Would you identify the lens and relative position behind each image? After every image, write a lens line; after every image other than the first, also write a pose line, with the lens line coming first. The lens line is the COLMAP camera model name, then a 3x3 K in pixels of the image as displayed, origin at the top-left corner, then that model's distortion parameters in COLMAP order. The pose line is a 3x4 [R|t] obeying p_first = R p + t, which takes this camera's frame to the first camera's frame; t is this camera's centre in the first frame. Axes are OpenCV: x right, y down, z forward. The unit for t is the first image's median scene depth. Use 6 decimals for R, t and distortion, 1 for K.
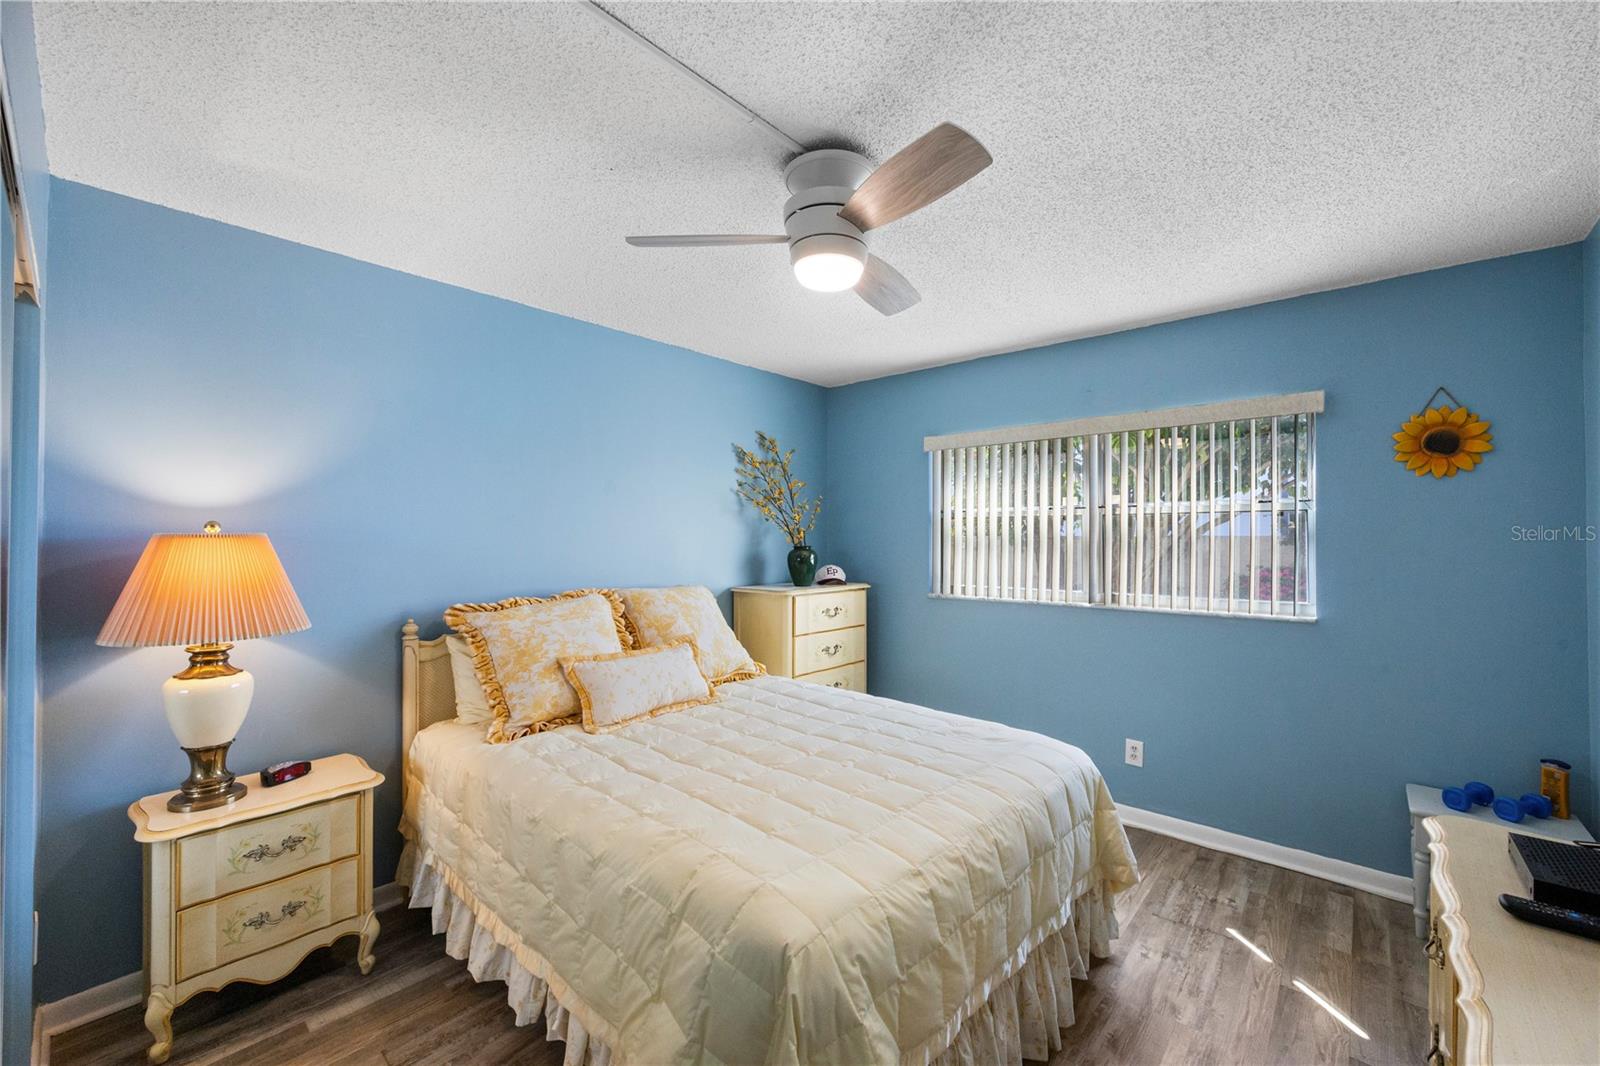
lens RADIAL K [[642.0, 0, 800.0], [0, 642.0, 535.6], [0, 0, 1]] dist [-0.000443, 0.000290]
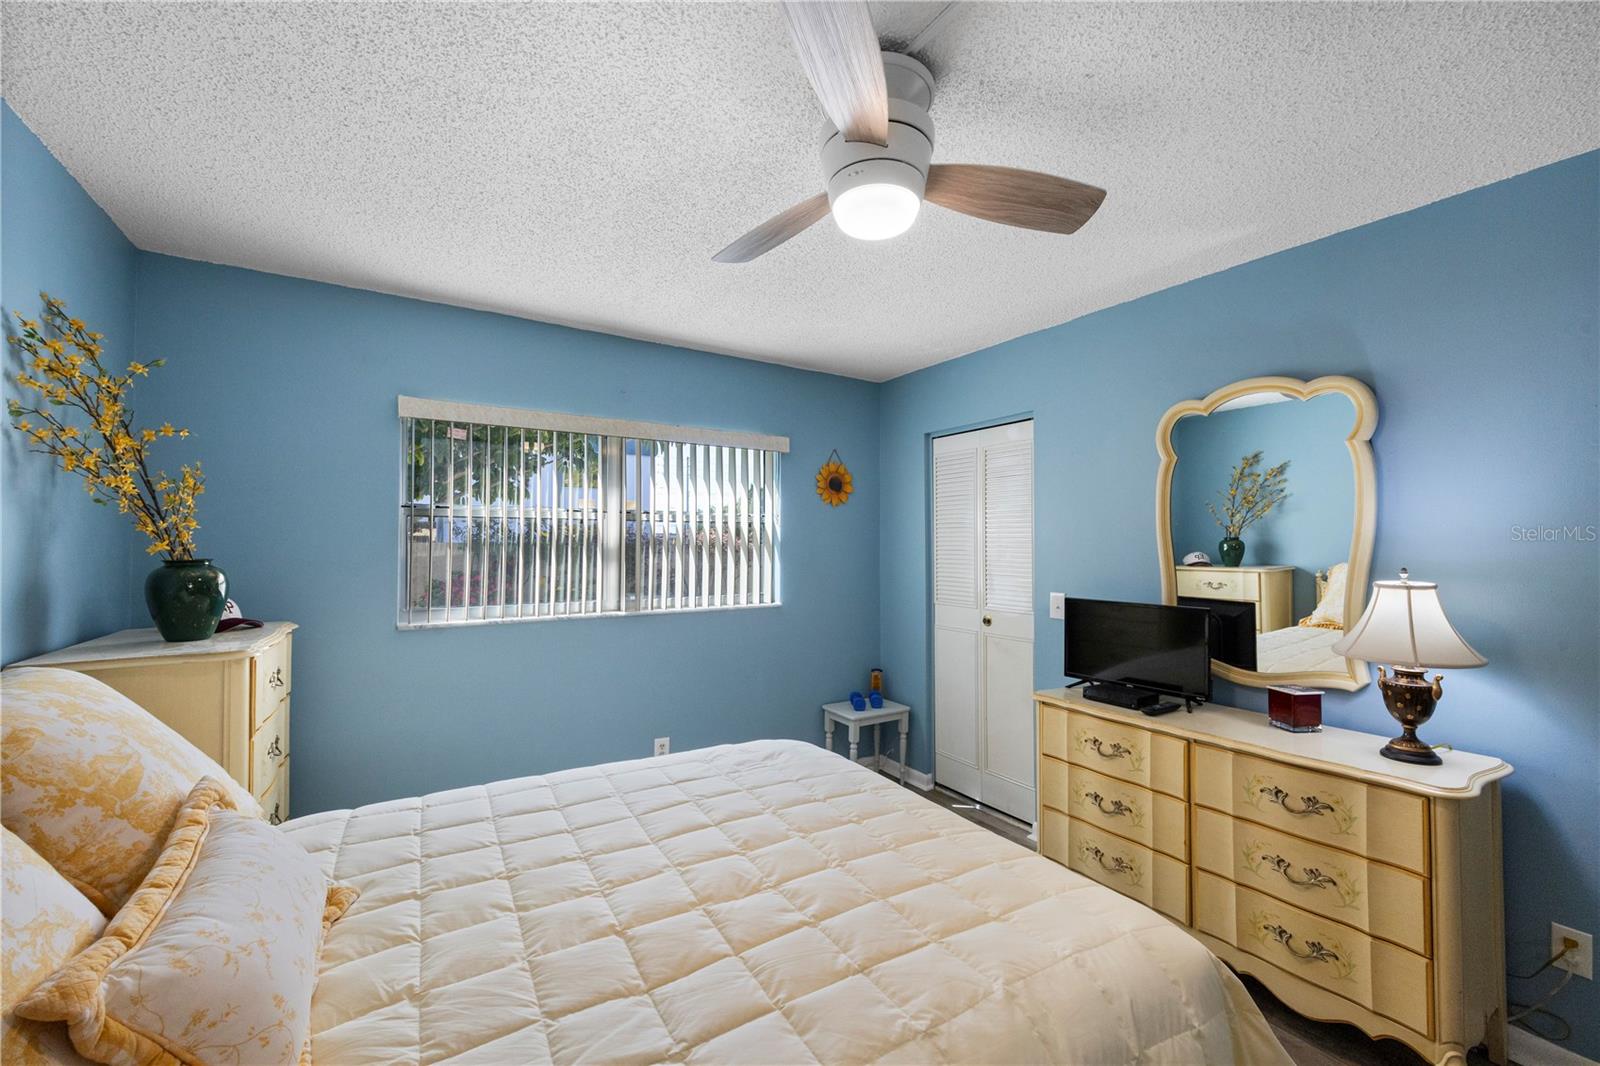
lens RADIAL K [[645.8, 0, 807.3], [0, 645.8, 532.0], [0, 0, 1]] dist [0.000359, 0.000045]
pose [[0.261986, 0.021106, 0.964841, -0.530280], [-0.003088, 0.999774, -0.021032, 0.006680], [-0.965067, 0.002531, 0.261992, 0.612379]]
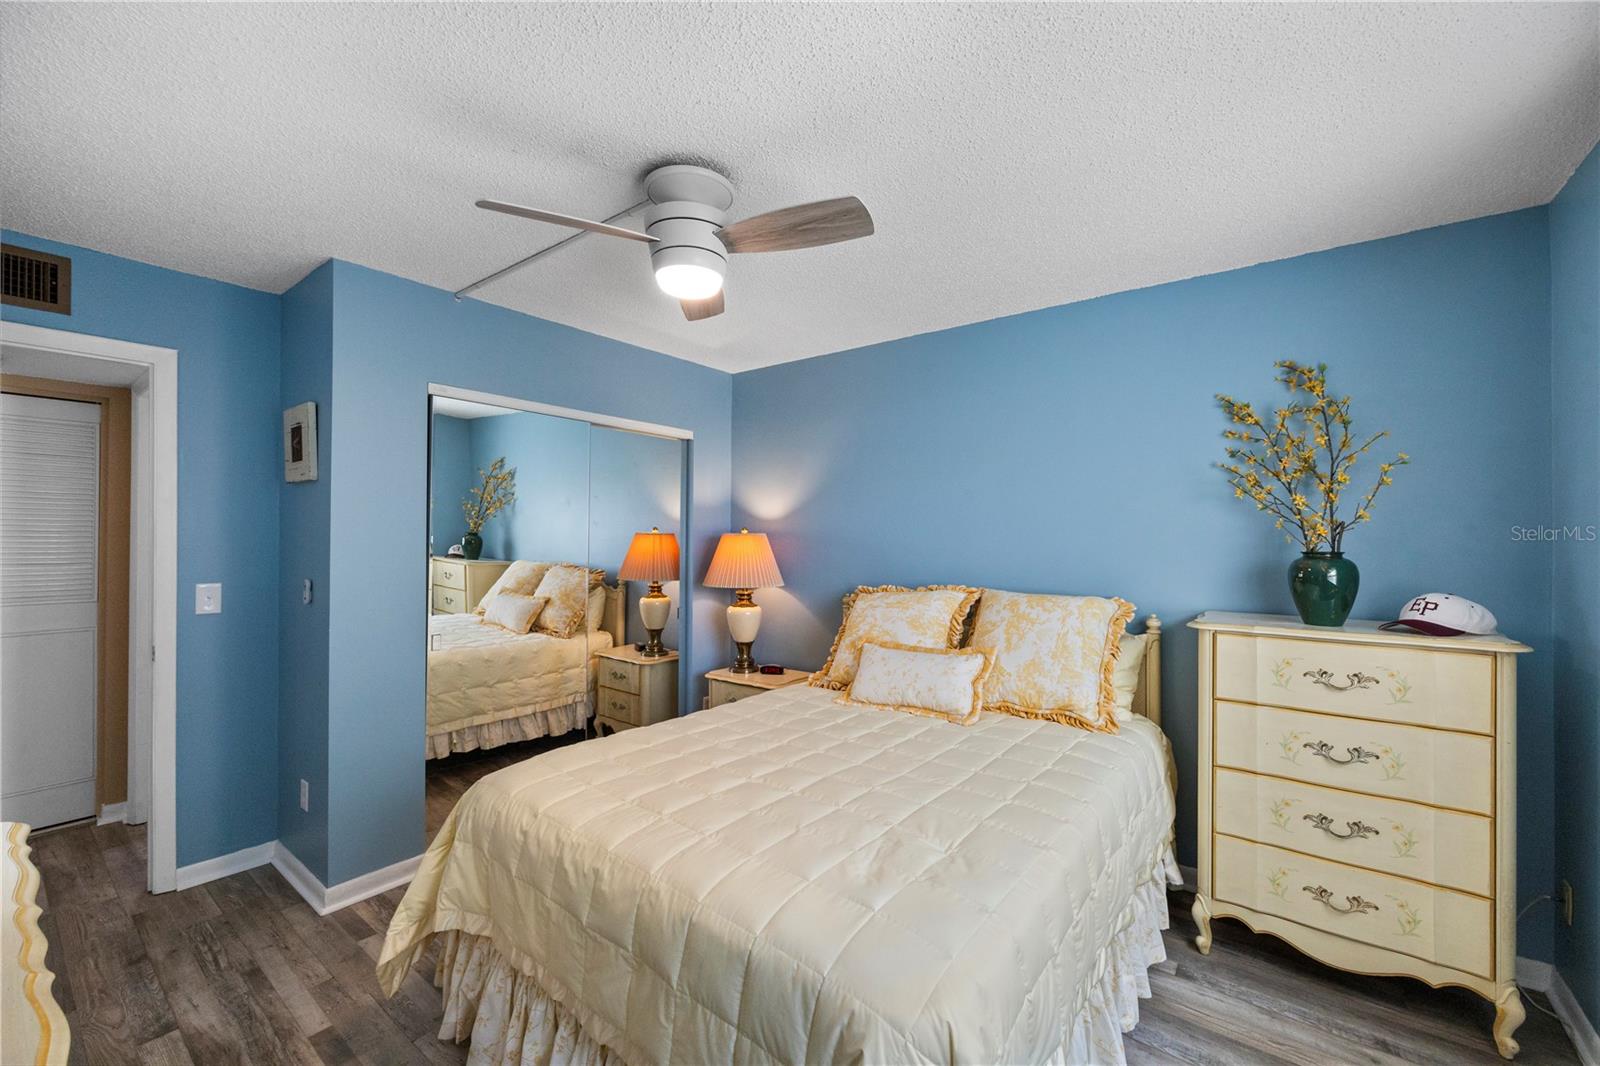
lens RADIAL K [[638.8, 0, 801.7], [0, 638.8, 532.3], [0, 0, 1]] dist [-0.002300, 0.000012]
pose [[0.076681, 0.007809, -0.997025, 0.783511], [0.010302, 0.999910, 0.008624, -0.016093], [0.997002, -0.010933, 0.076593, 0.768724]]
